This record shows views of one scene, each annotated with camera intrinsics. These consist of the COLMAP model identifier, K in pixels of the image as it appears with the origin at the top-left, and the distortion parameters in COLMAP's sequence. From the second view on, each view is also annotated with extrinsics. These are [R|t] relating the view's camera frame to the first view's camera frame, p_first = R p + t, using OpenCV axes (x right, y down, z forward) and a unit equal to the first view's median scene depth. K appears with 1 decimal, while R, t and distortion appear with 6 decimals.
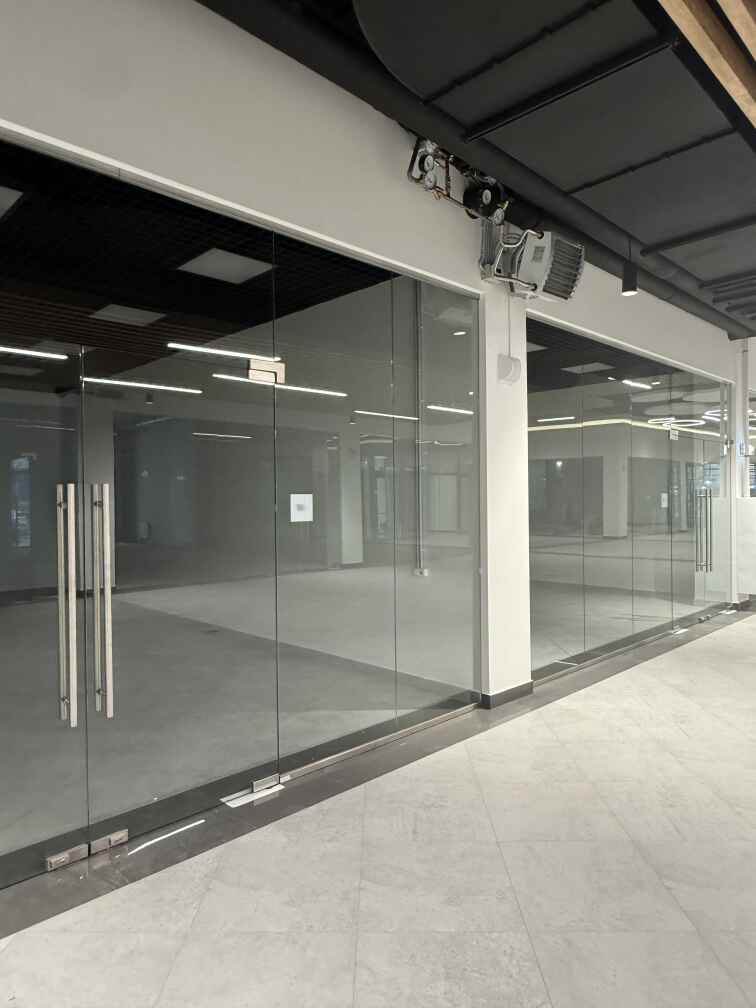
lens RADIAL K [[643.2, 0, 378.0], [0, 643.2, 504.0], [0, 0, 1]] dist [-0.003773, -0.000757]
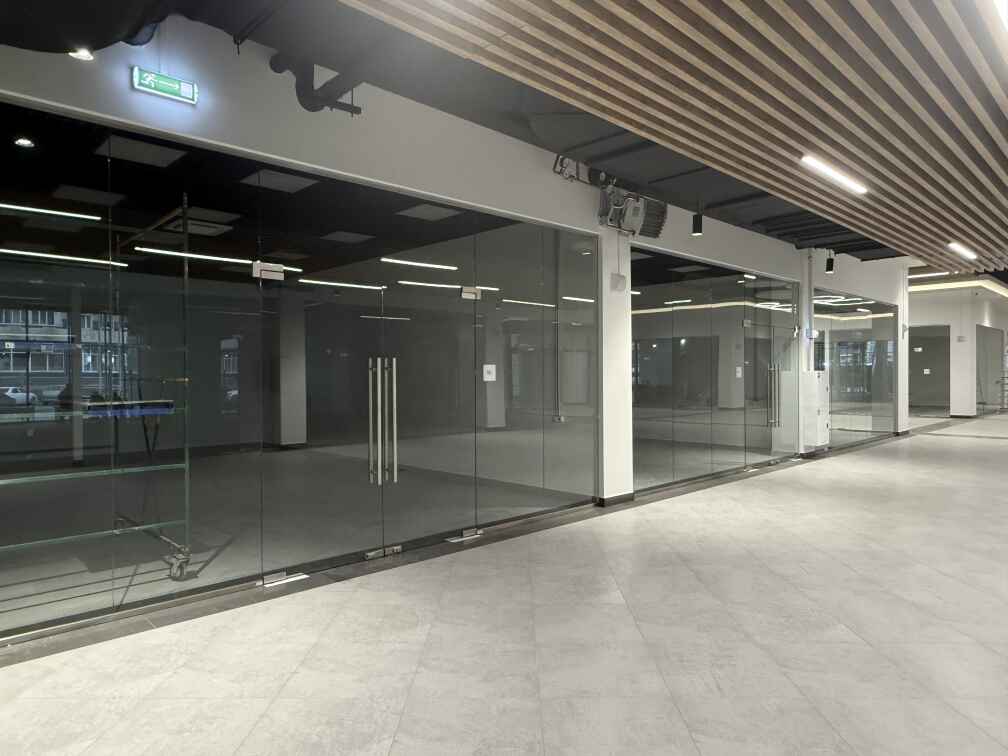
lens RADIAL K [[643.2, 0, 504.0], [0, 643.2, 378.0], [0, 0, 1]] dist [-0.003773, -0.000757]
pose [[0.999939, 0.004712, -0.009979, -0.049206], [-0.004735, 0.999986, -0.002321, 0.017931], [0.009968, 0.002368, 0.999948, -0.522546]]
